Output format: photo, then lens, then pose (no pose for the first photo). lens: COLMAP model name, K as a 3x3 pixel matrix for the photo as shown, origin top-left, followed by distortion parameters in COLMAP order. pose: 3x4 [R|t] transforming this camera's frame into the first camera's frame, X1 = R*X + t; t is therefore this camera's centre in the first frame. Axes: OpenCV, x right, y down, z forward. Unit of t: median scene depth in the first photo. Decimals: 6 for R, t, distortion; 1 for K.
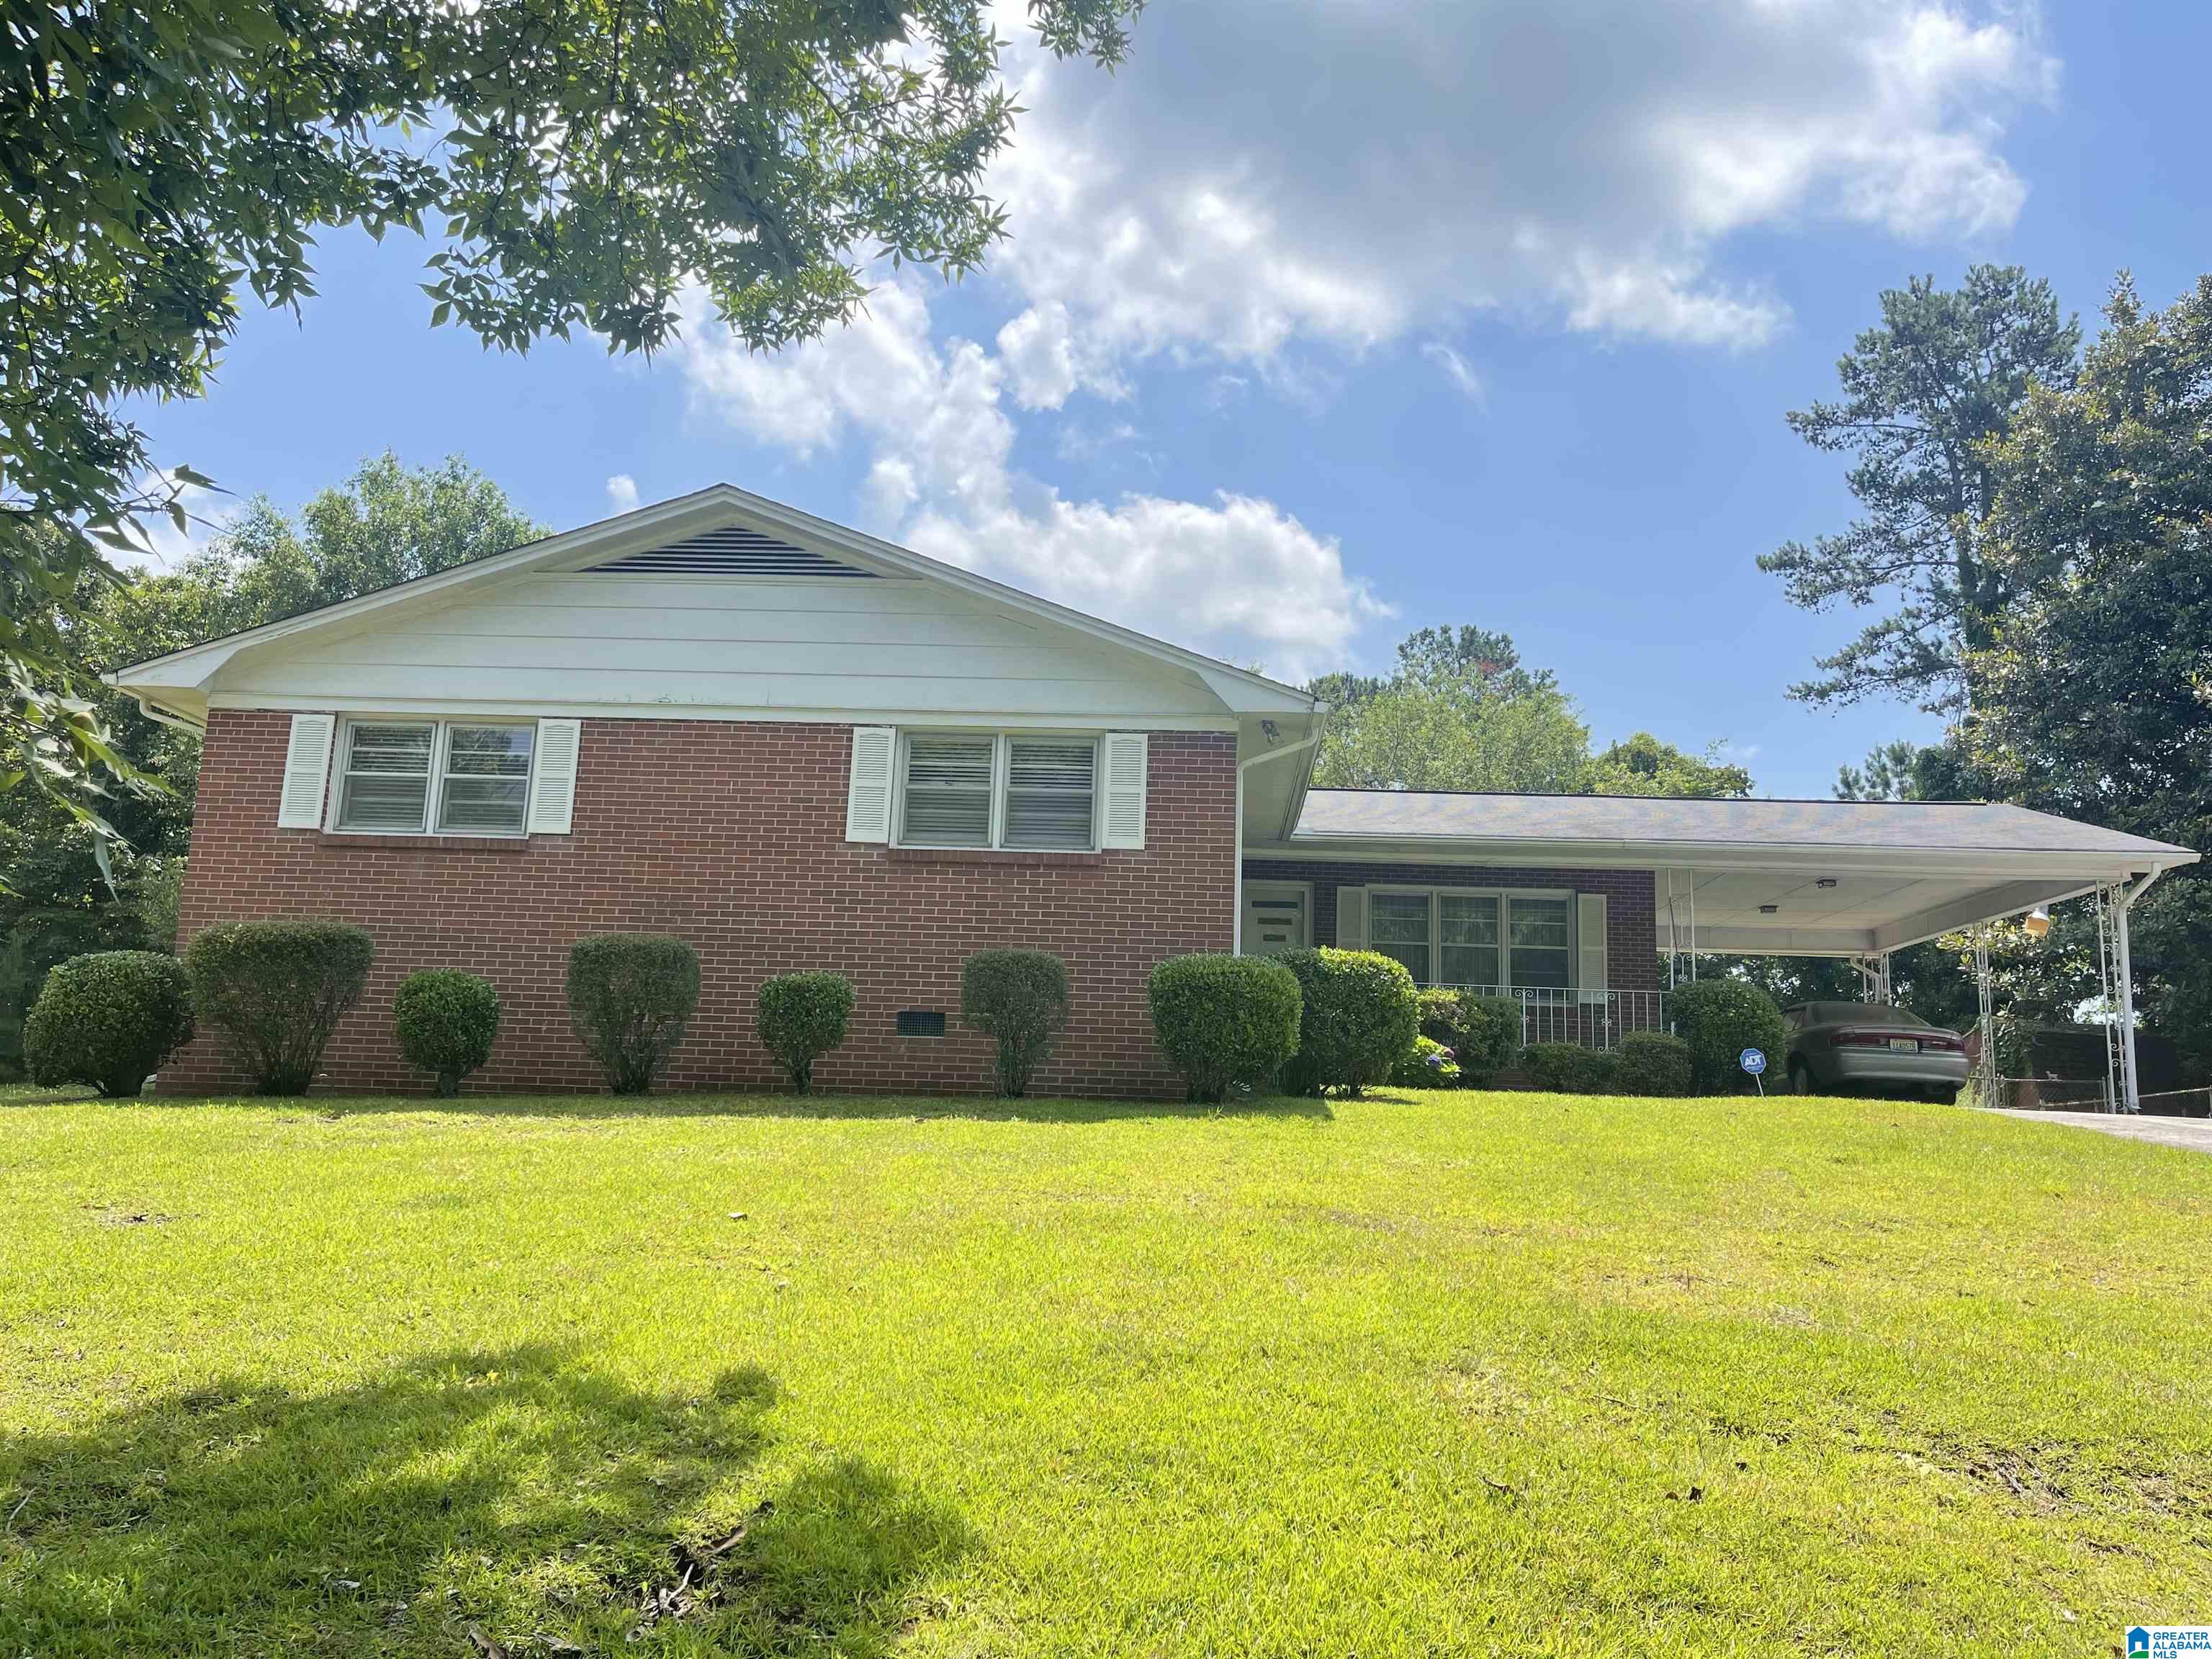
lens RADIAL K [[1652.5, 0, 1118.7], [0, 1652.5, 823.0], [0, 0, 1]] dist [0.024557, -0.034104]
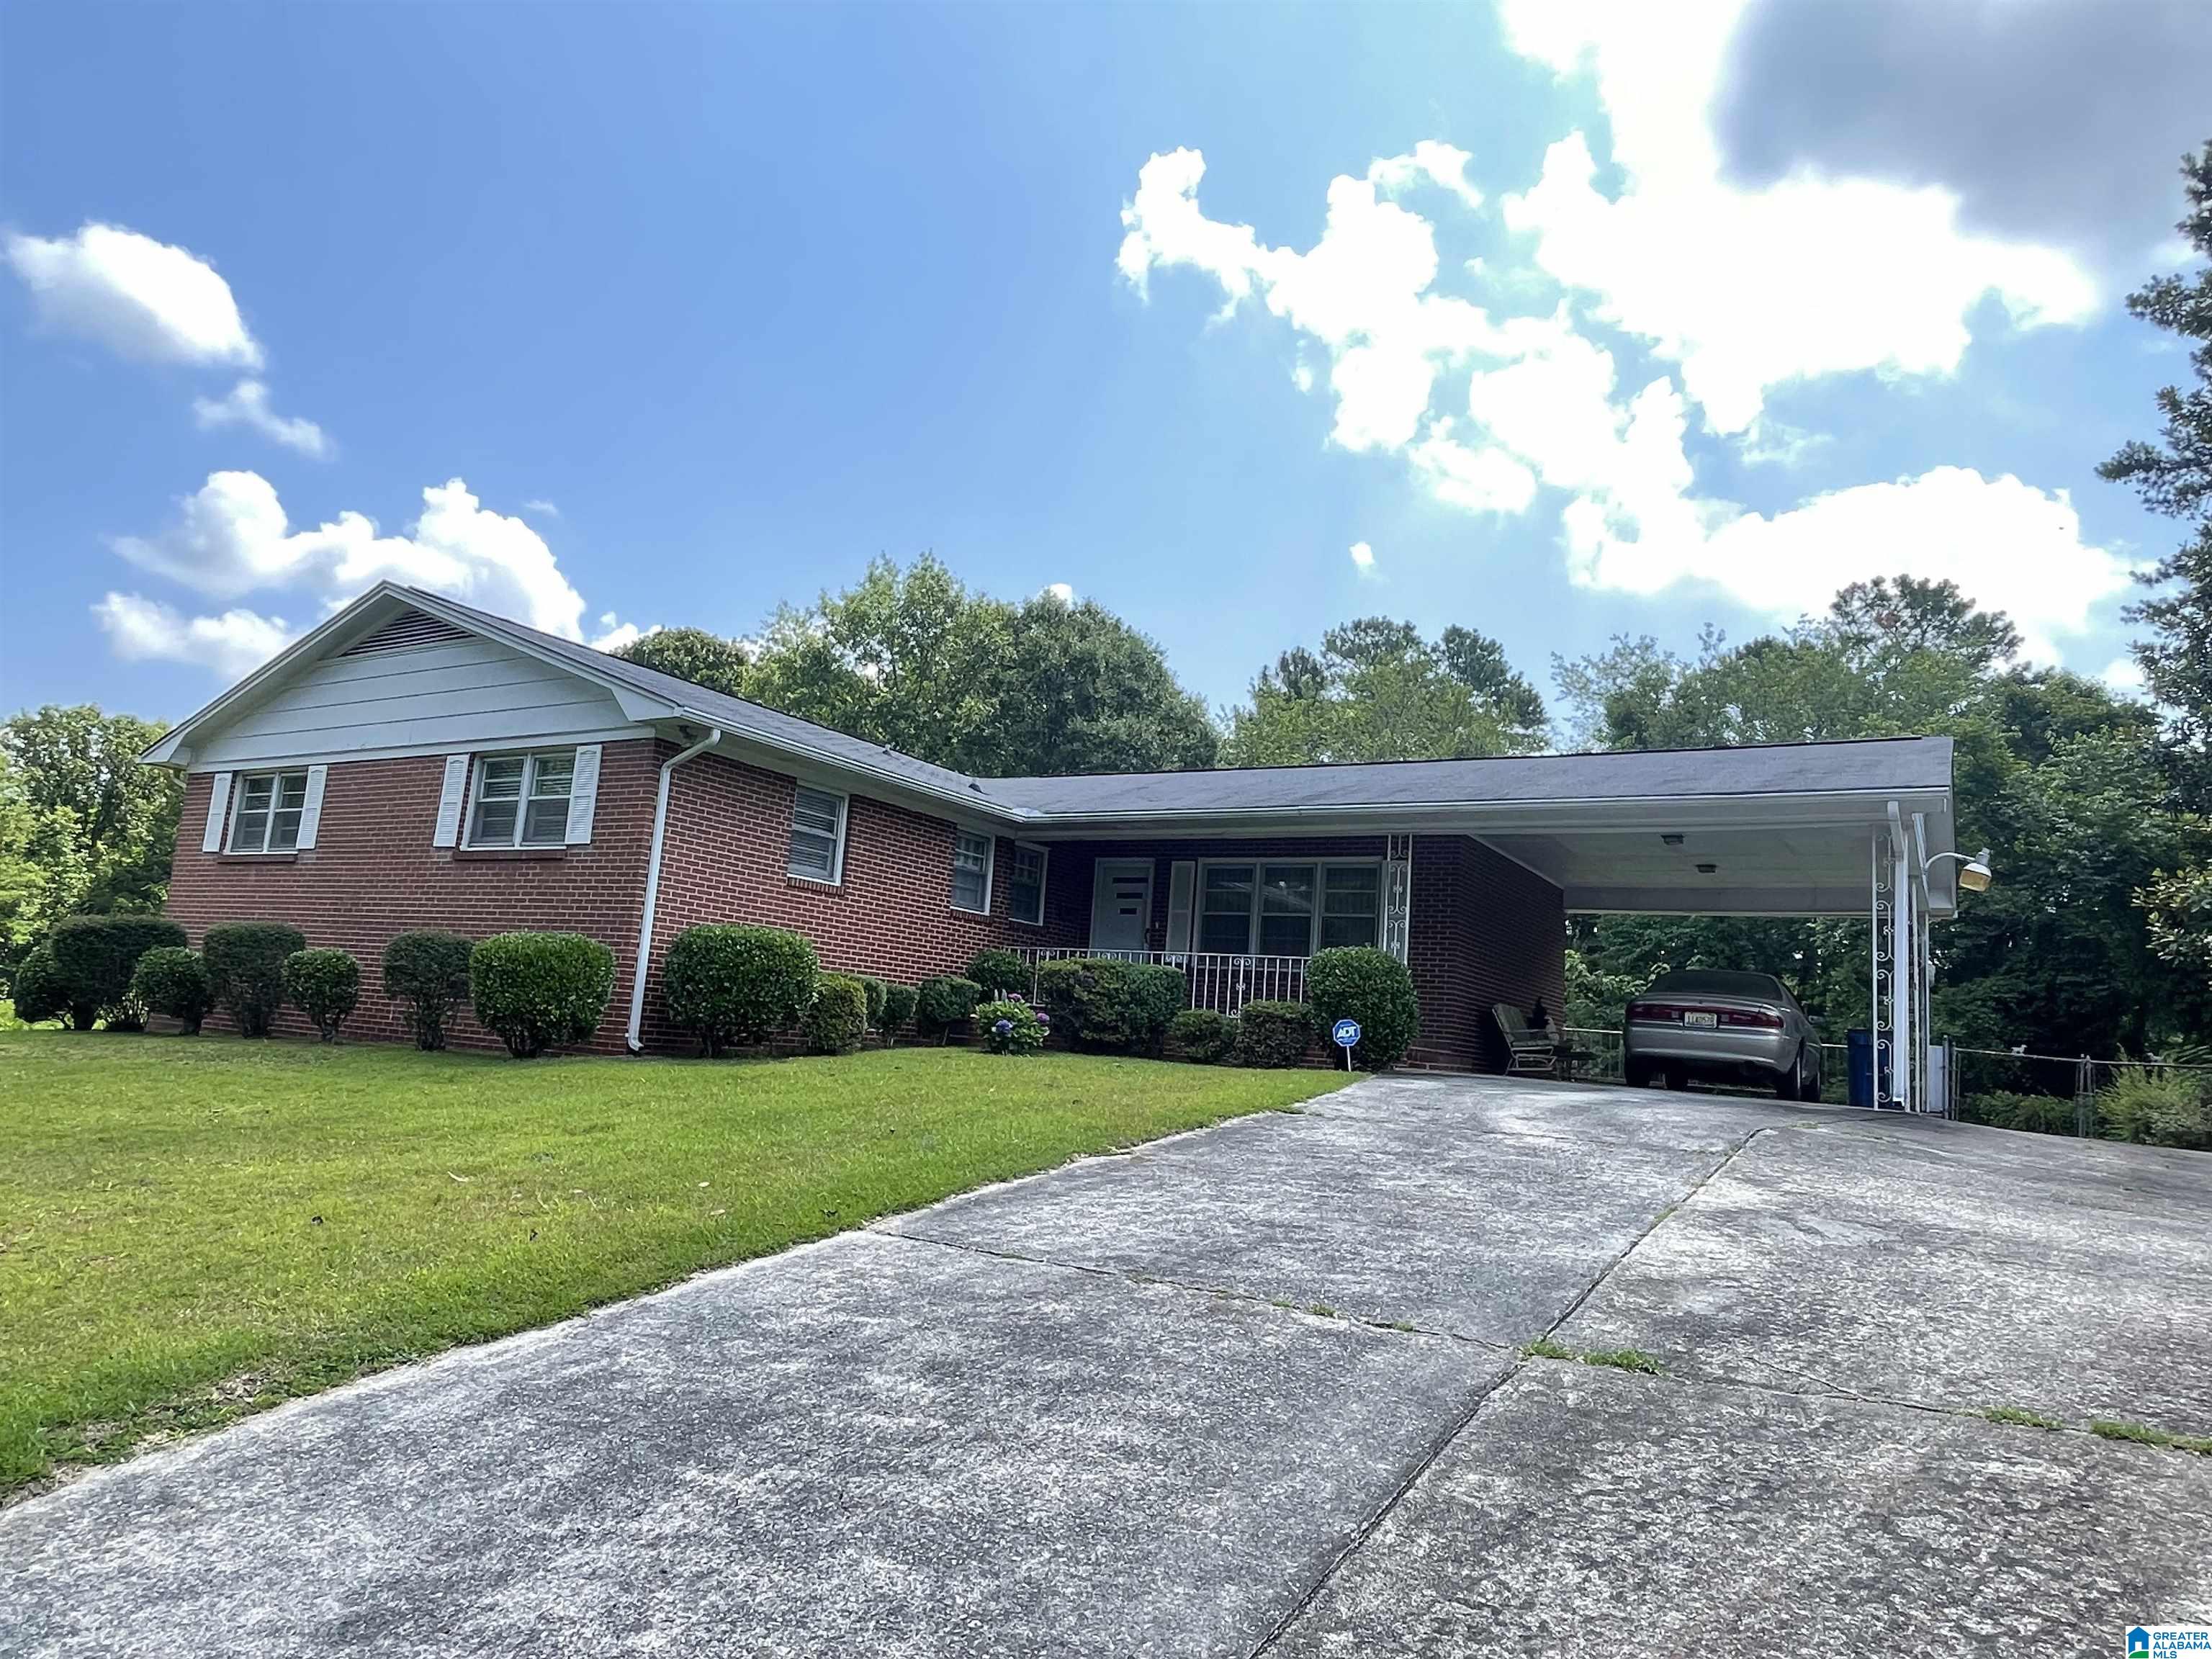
lens RADIAL K [[1399.6, 0, 1110.4], [0, 1399.6, 825.1], [0, 0, 1]] dist [0.007191, -0.015936]
pose [[0.883145, -0.047127, -0.466727, 0.764823], [0.050459, 0.998712, -0.005363, 0.025902], [0.466379, -0.018815, 0.884385, 0.272651]]
